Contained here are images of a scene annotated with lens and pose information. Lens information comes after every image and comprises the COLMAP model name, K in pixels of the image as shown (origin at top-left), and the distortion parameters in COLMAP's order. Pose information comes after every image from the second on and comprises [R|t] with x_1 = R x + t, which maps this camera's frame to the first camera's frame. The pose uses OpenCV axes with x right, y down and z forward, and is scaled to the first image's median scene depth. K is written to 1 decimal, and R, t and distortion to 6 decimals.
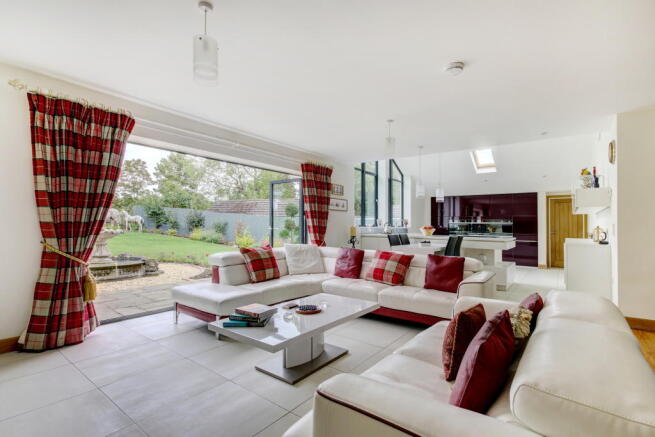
lens RADIAL K [[307.2, 0, 340.2], [0, 307.2, 219.5], [0, 0, 1]] dist [-0.000879, -0.000078]
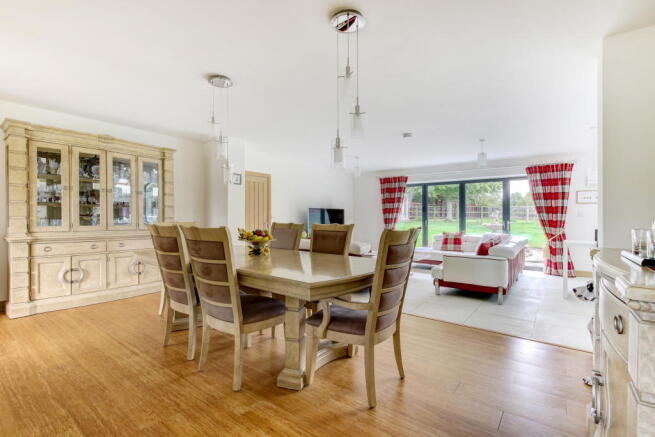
lens RADIAL K [[307.2, 0, 340.2], [0, 307.2, 219.5], [0, 0, 1]] dist [-0.000879, -0.000078]
pose [[0.009328, -0.007325, -0.999930, 1.662219], [0.016217, 0.999843, -0.007173, 0.026092], [0.999825, -0.016148, 0.009445, 0.403385]]
